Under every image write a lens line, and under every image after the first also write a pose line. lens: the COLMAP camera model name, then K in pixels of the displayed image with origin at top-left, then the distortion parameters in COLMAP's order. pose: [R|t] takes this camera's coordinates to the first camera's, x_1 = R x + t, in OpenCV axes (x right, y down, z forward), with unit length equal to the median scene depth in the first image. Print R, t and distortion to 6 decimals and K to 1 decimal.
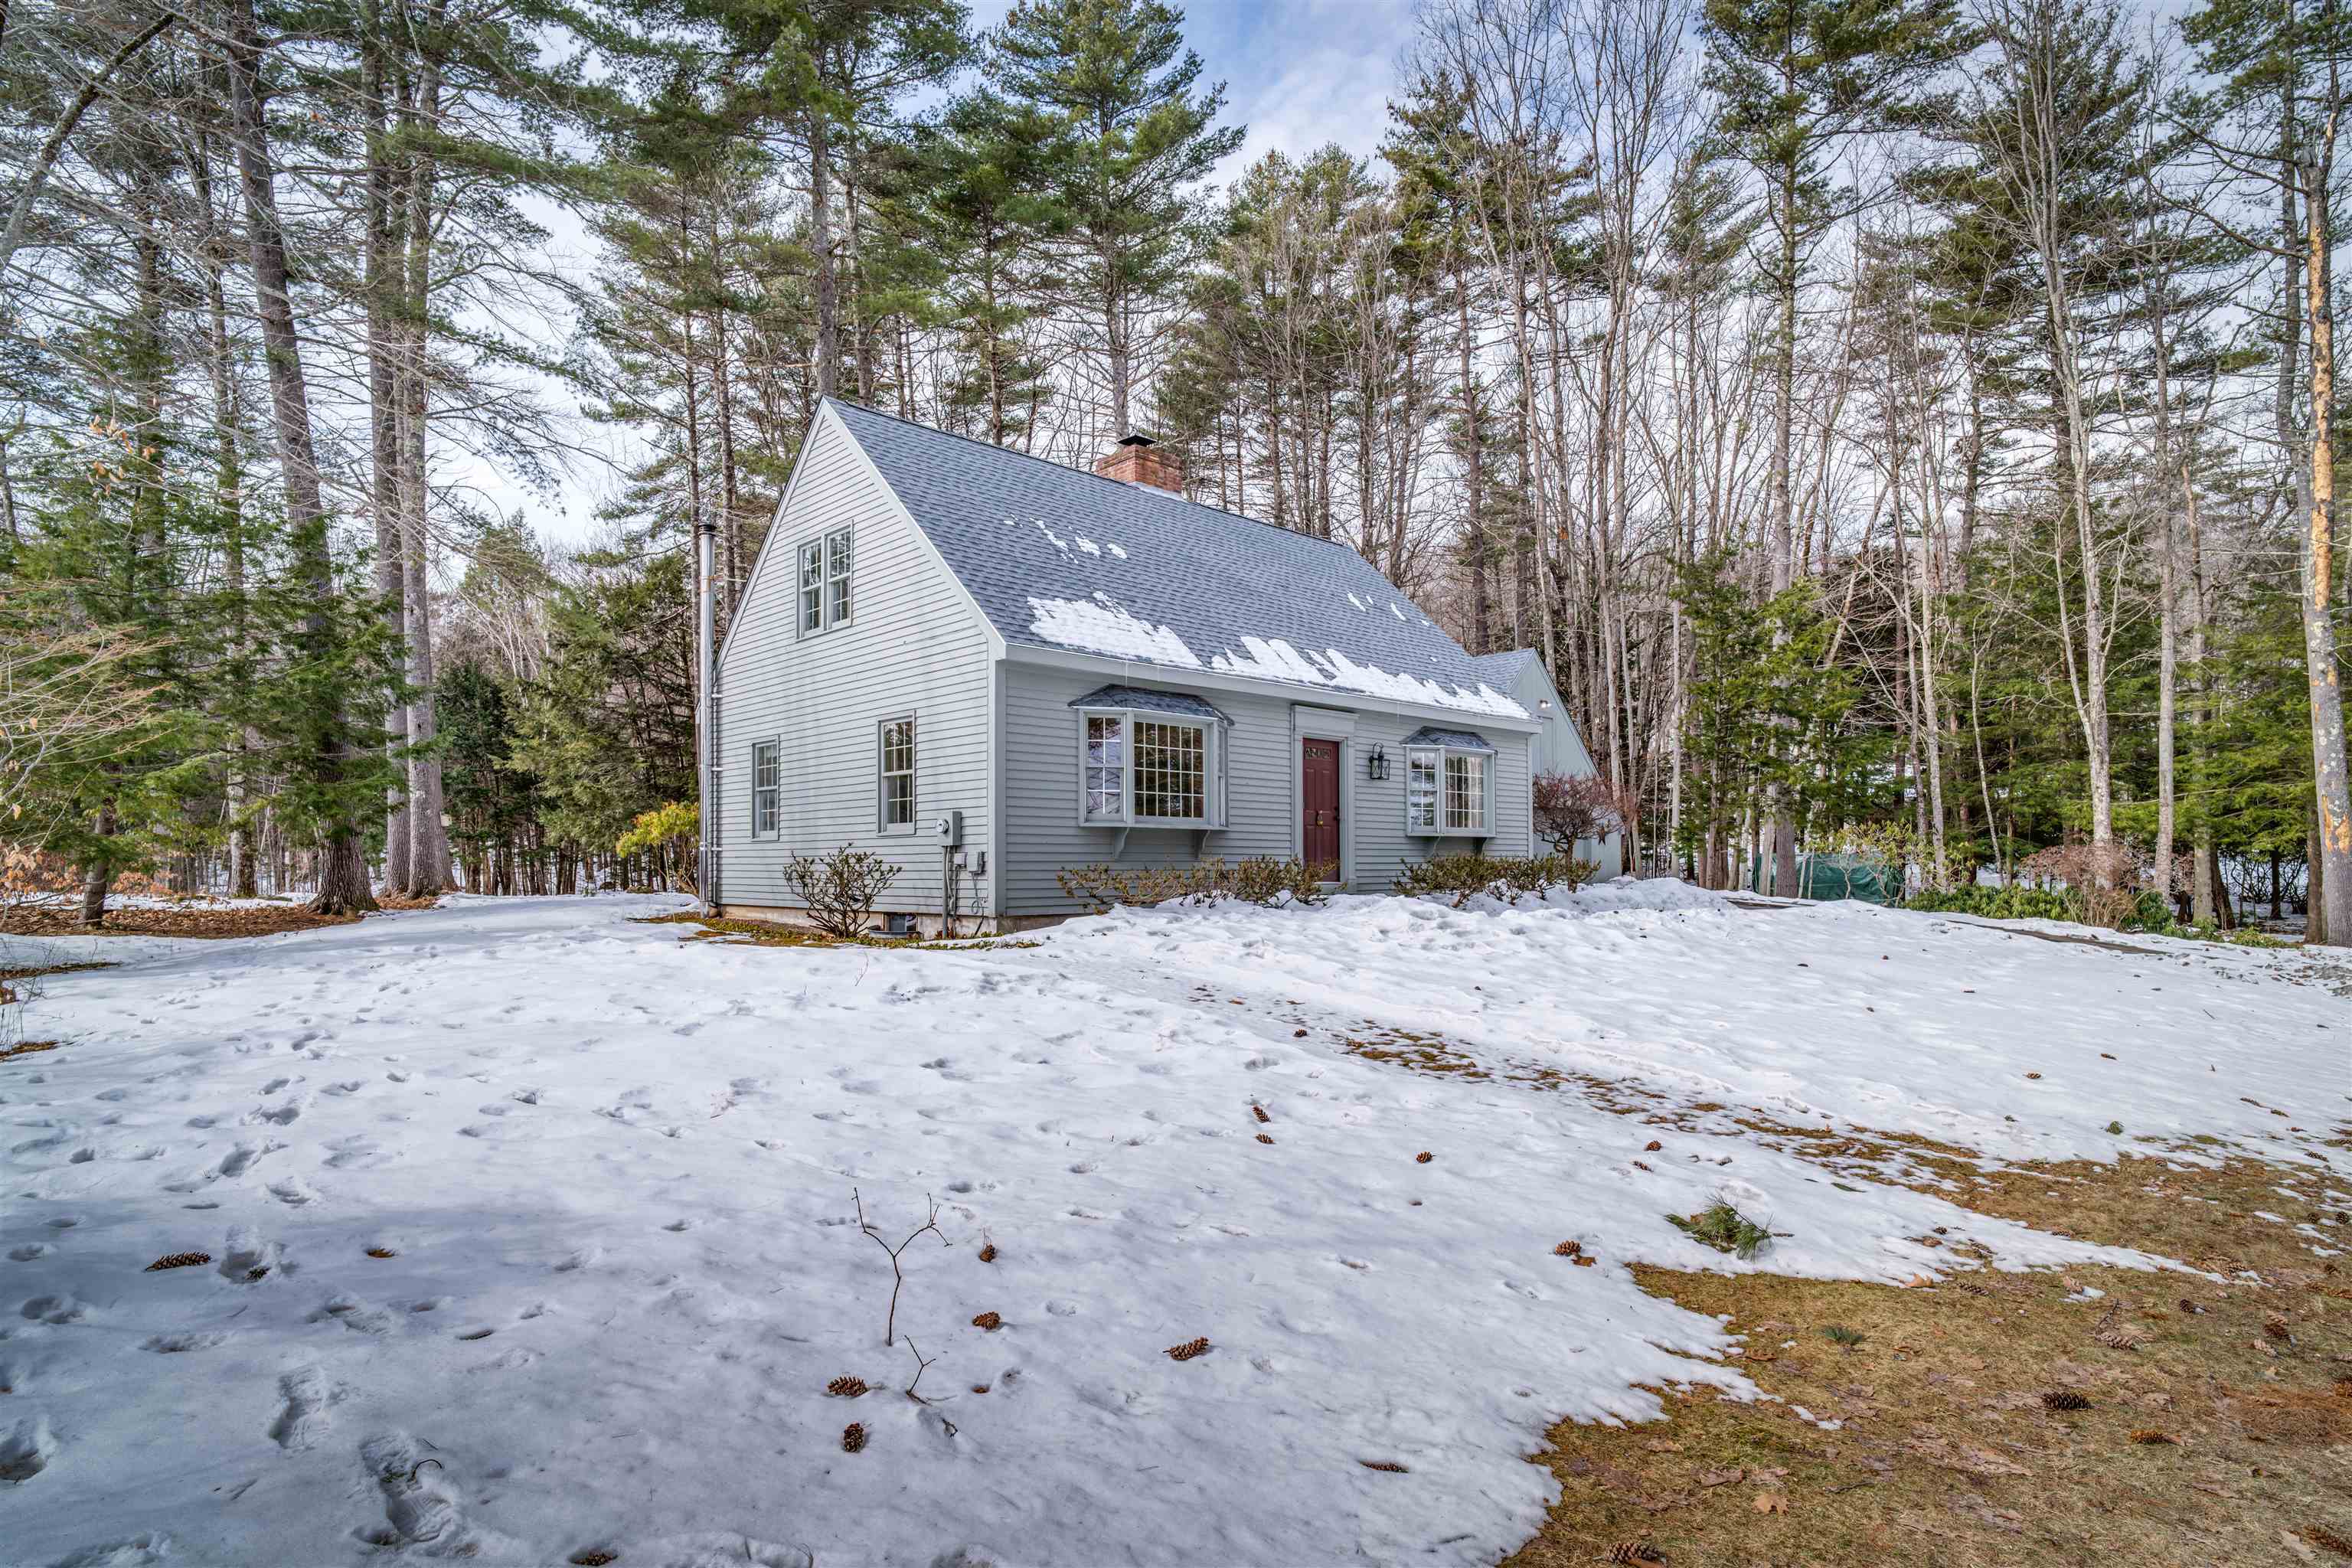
lens RADIAL K [[1135.8, 0, 1181.4], [0, 1135.8, 768.5], [0, 0, 1]] dist [-0.017255, 0.012767]
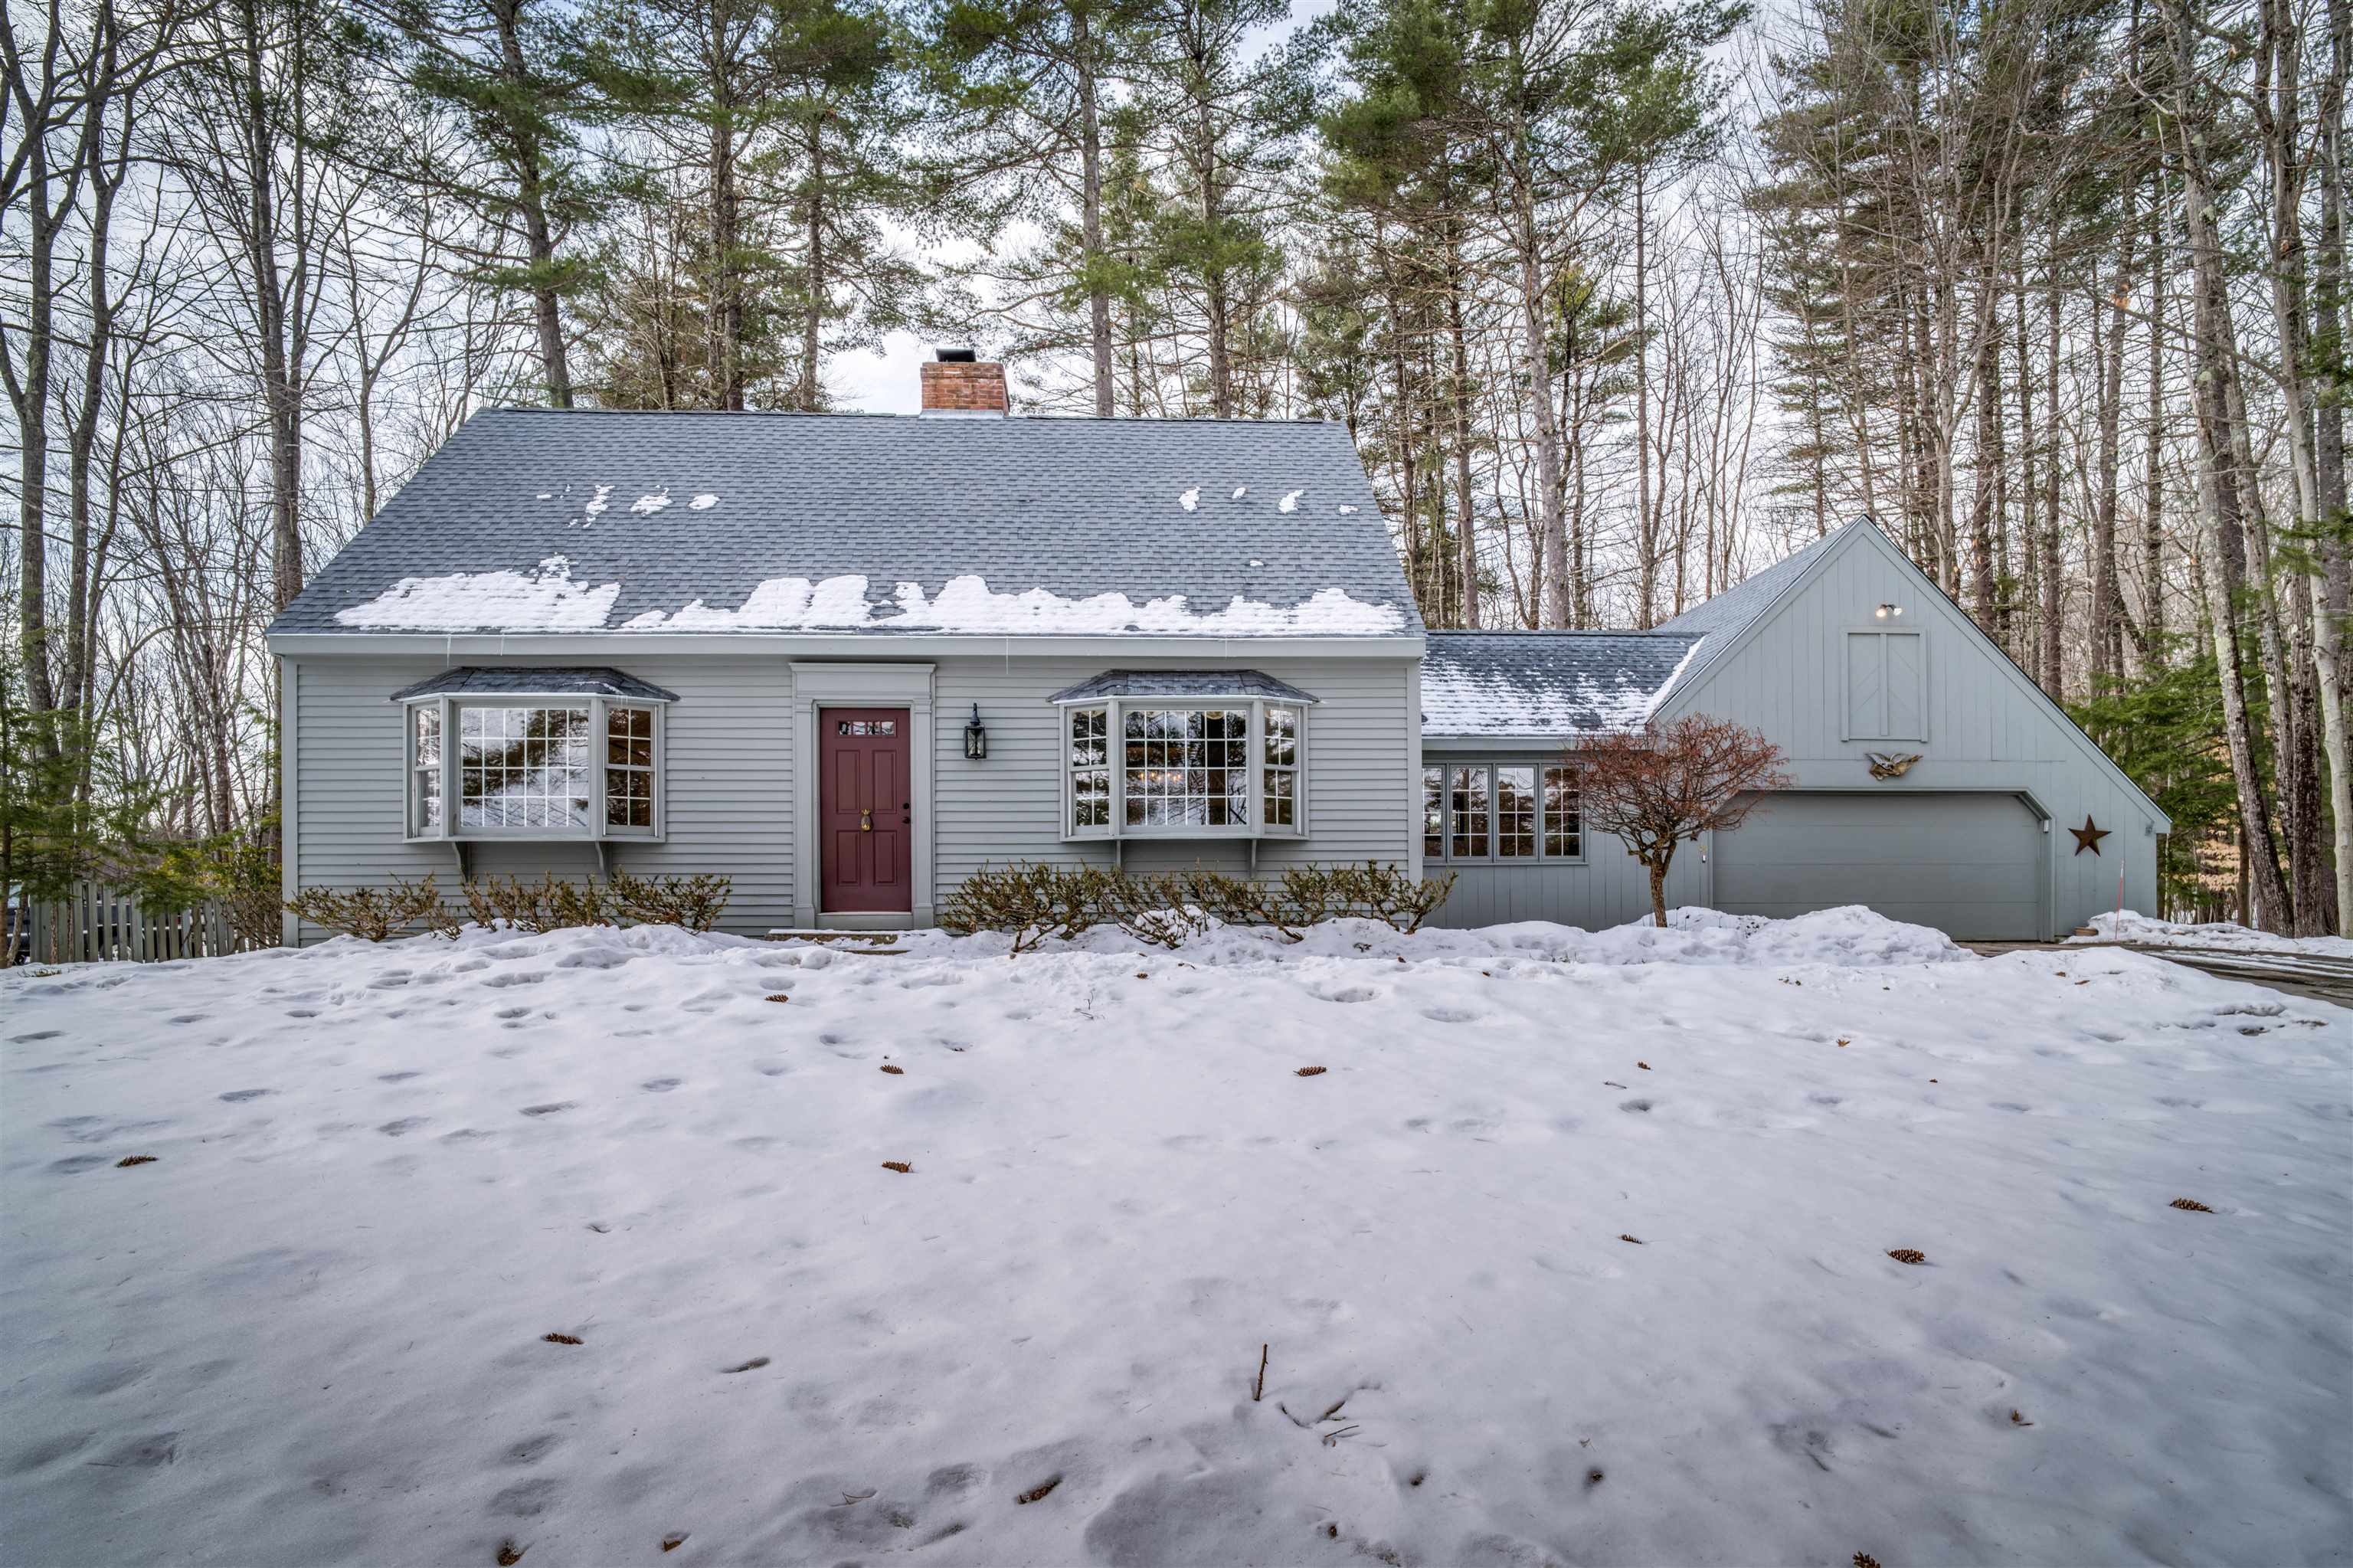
lens RADIAL K [[1051.7, 0, 1176.3], [0, 1051.7, 874.3], [0, 0, 1]] dist [-0.014160, 0.008941]
pose [[0.764048, -0.003766, -0.645148, 0.616641], [0.053824, 0.996869, 0.057925, 0.044569], [0.642910, -0.078982, 0.761859, 0.560903]]
